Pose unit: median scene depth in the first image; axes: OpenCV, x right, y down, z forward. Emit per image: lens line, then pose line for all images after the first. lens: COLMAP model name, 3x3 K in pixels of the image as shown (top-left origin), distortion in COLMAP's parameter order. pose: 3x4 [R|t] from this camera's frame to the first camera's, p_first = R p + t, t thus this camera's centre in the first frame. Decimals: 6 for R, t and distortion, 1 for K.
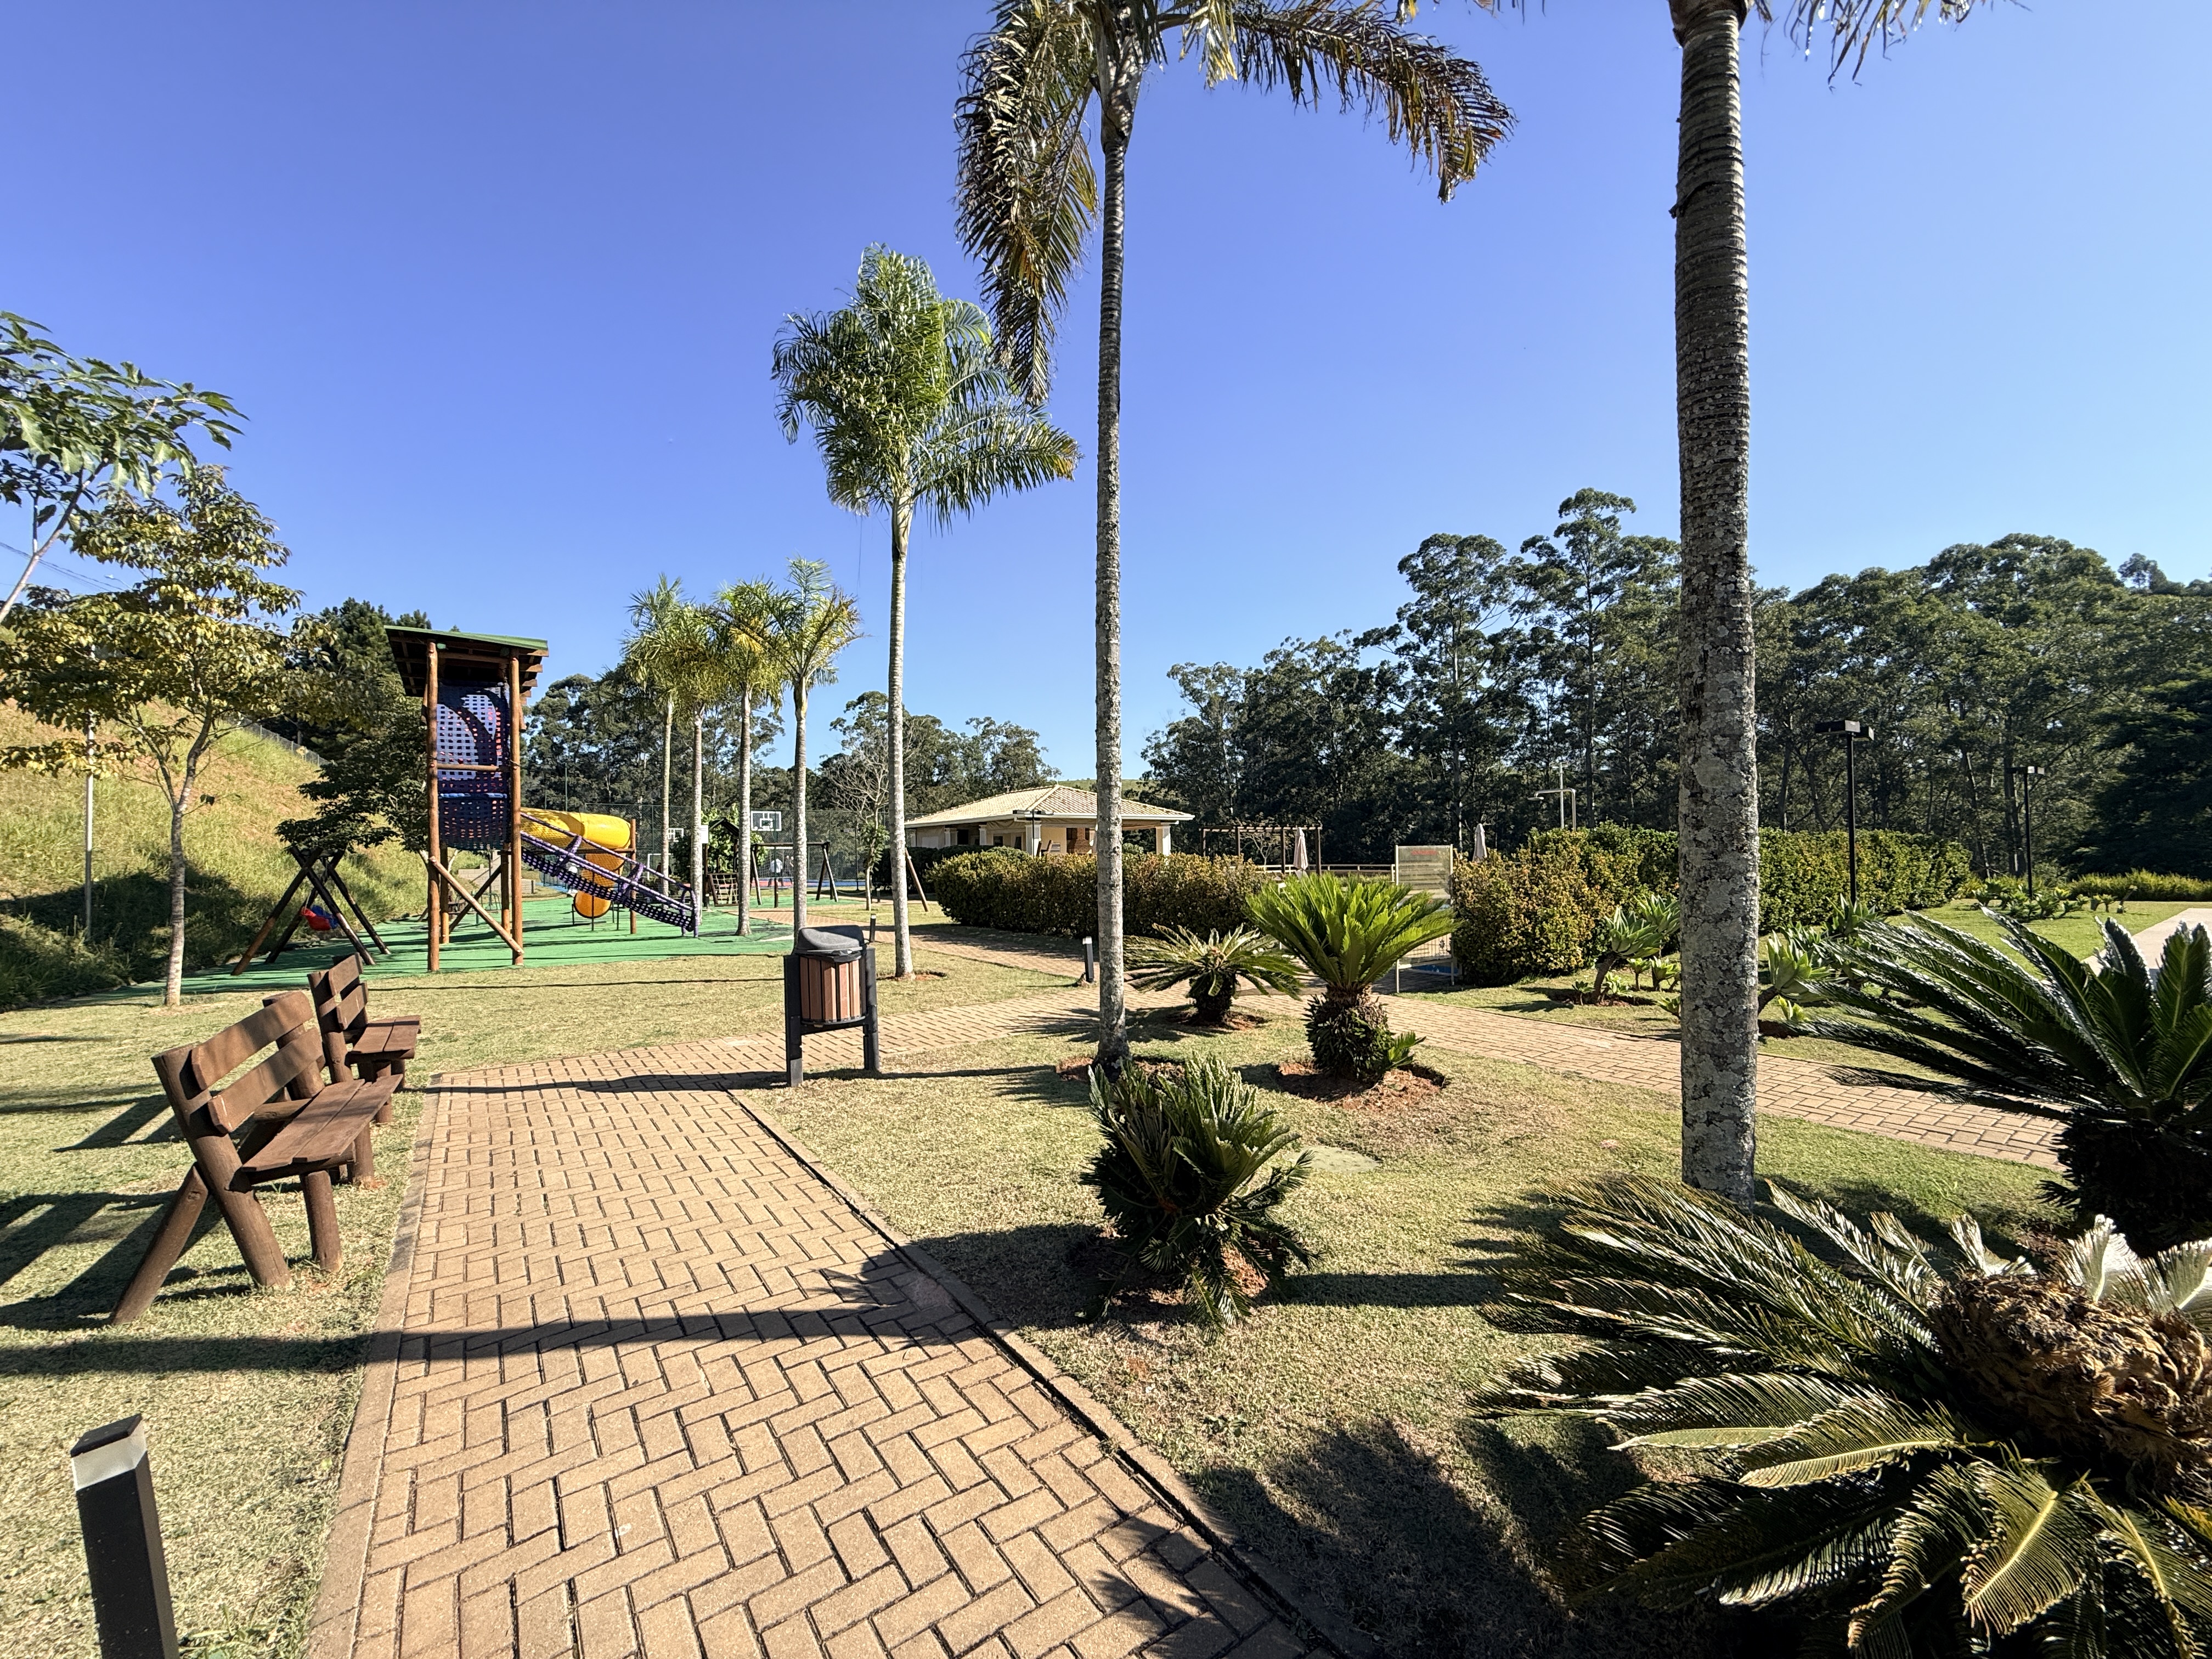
lens RADIAL K [[878.4, 0, 1113.6], [0, 878.4, 837.2], [0, 0, 1]] dist [-0.000915, 0.009545]
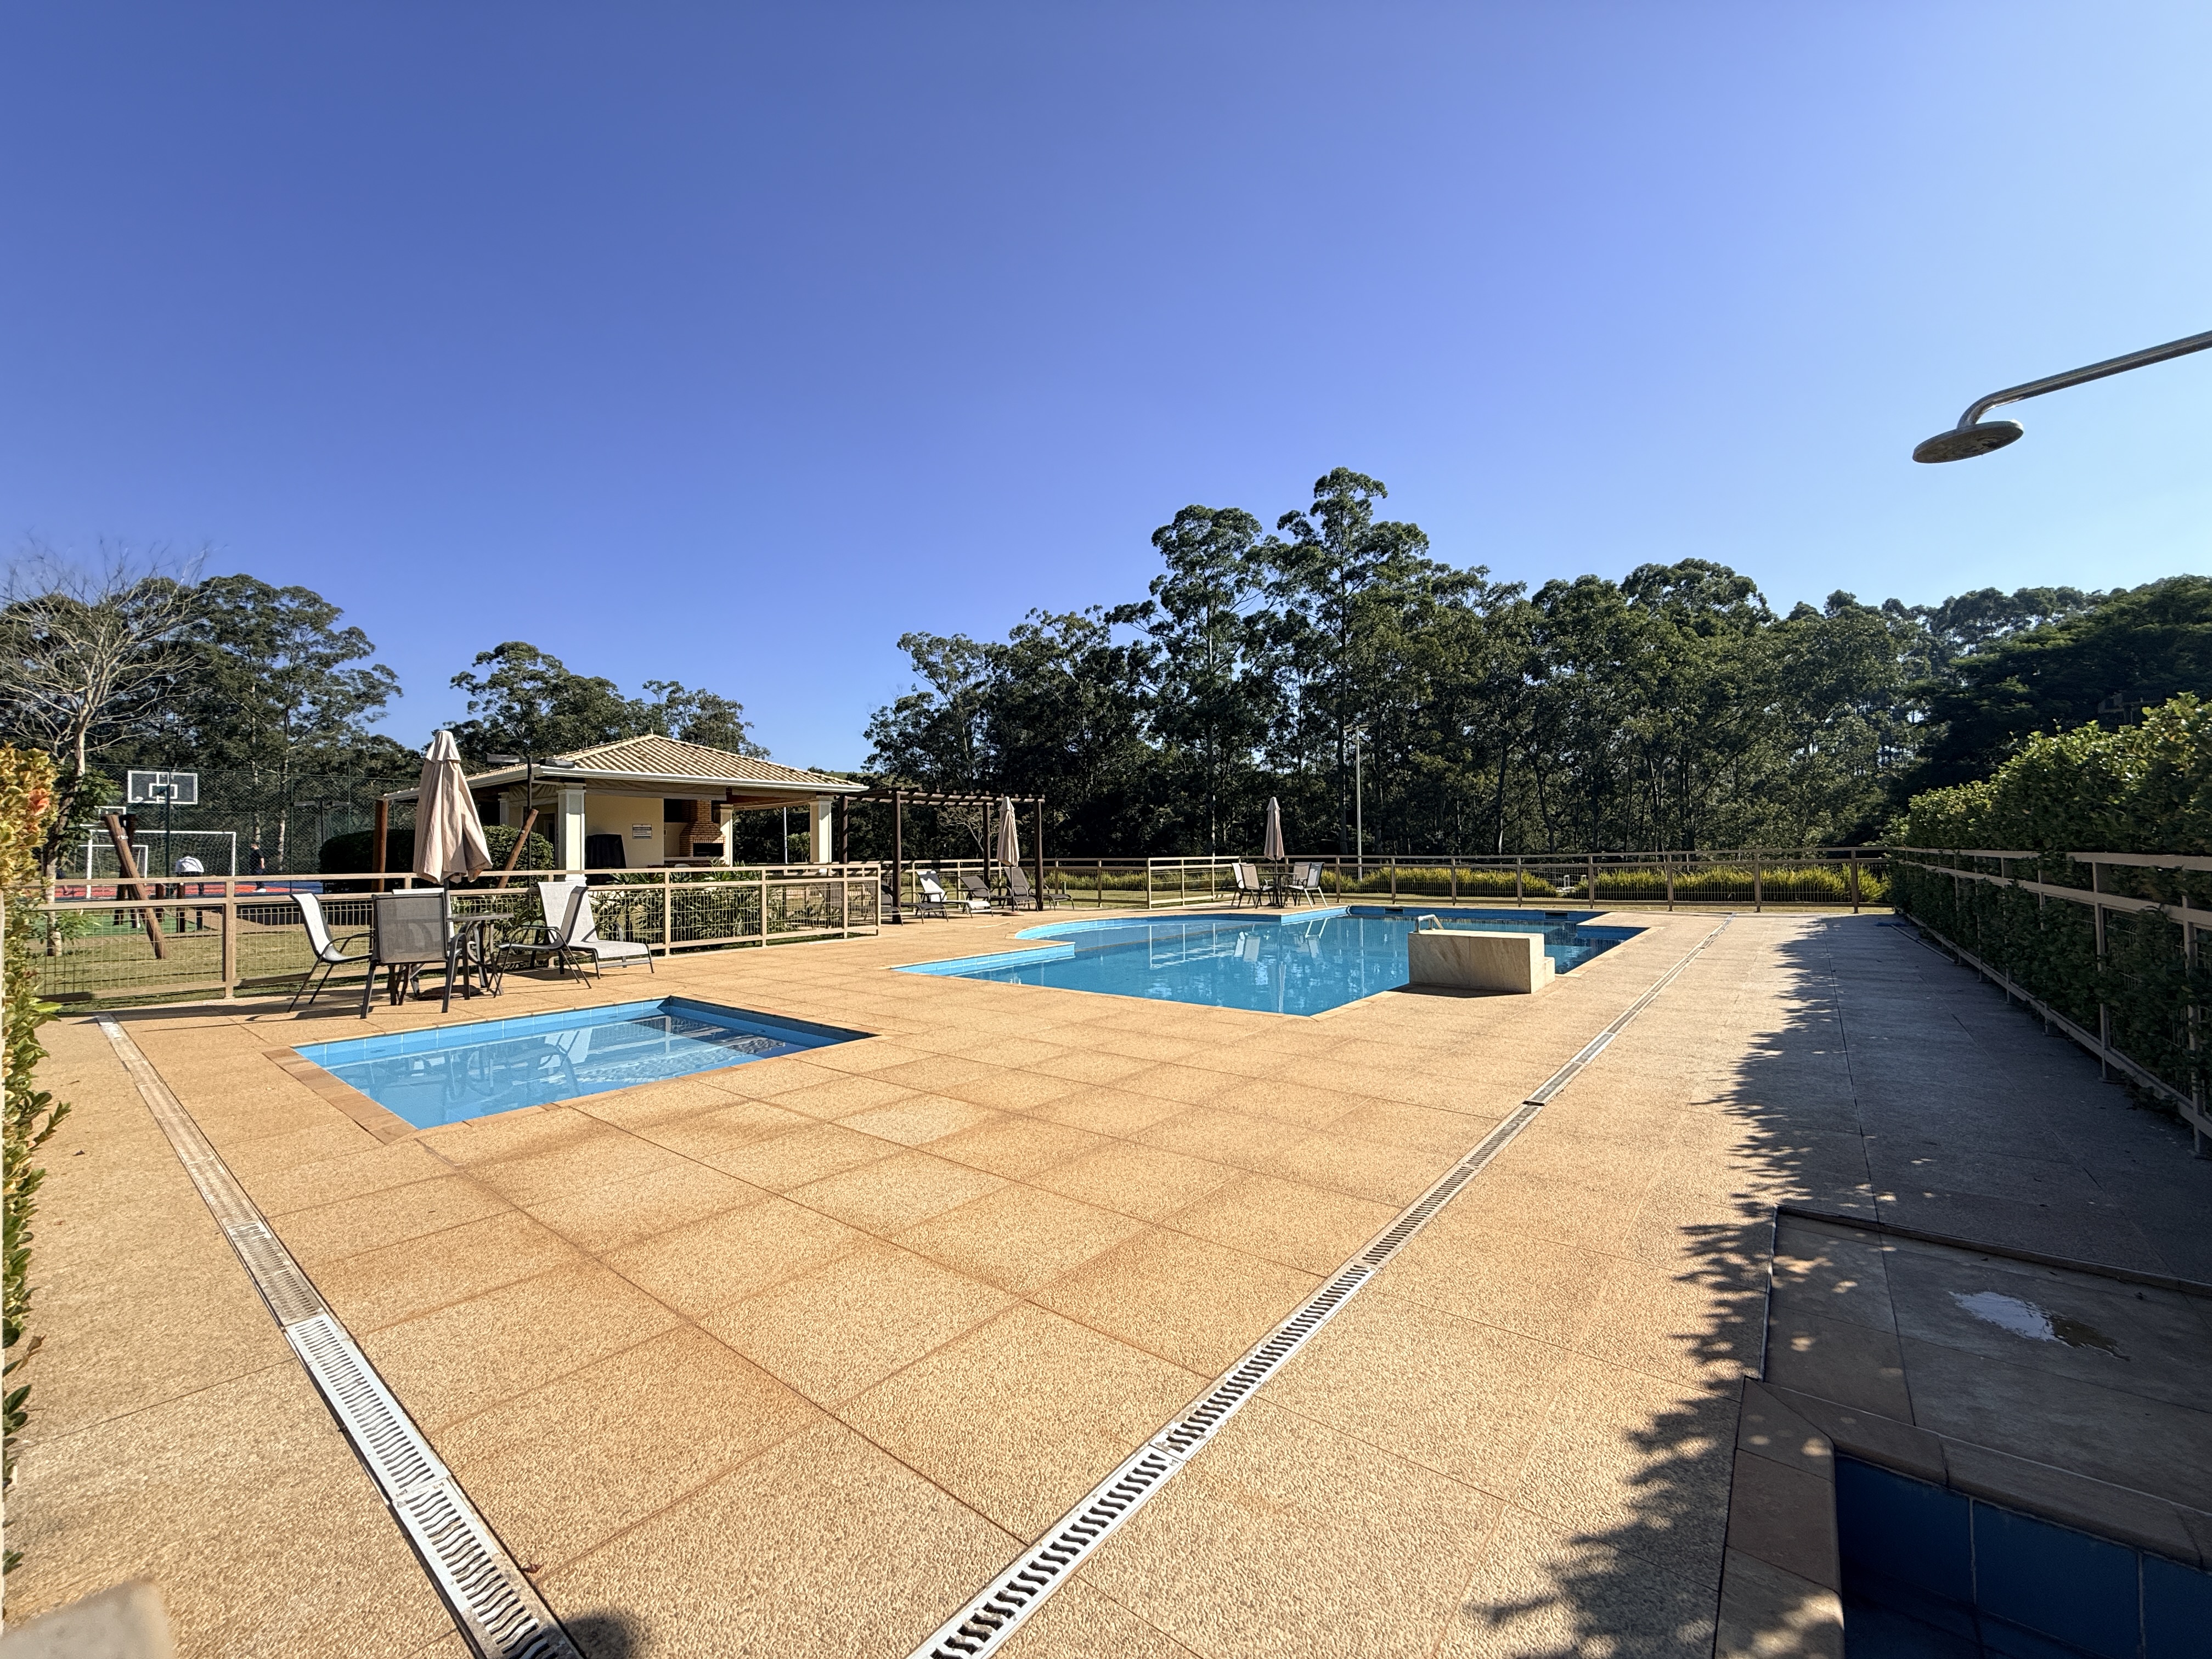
lens RADIAL K [[879.9, 0, 1101.0], [0, 879.9, 831.1], [0, 0, 1]] dist [-0.000090, -0.000087]
pose [[0.965943, 0.011098, 0.258515, 0.039393], [-0.009451, 0.999926, -0.007613, 0.006116], [-0.258581, 0.004911, 0.965977, 0.131828]]
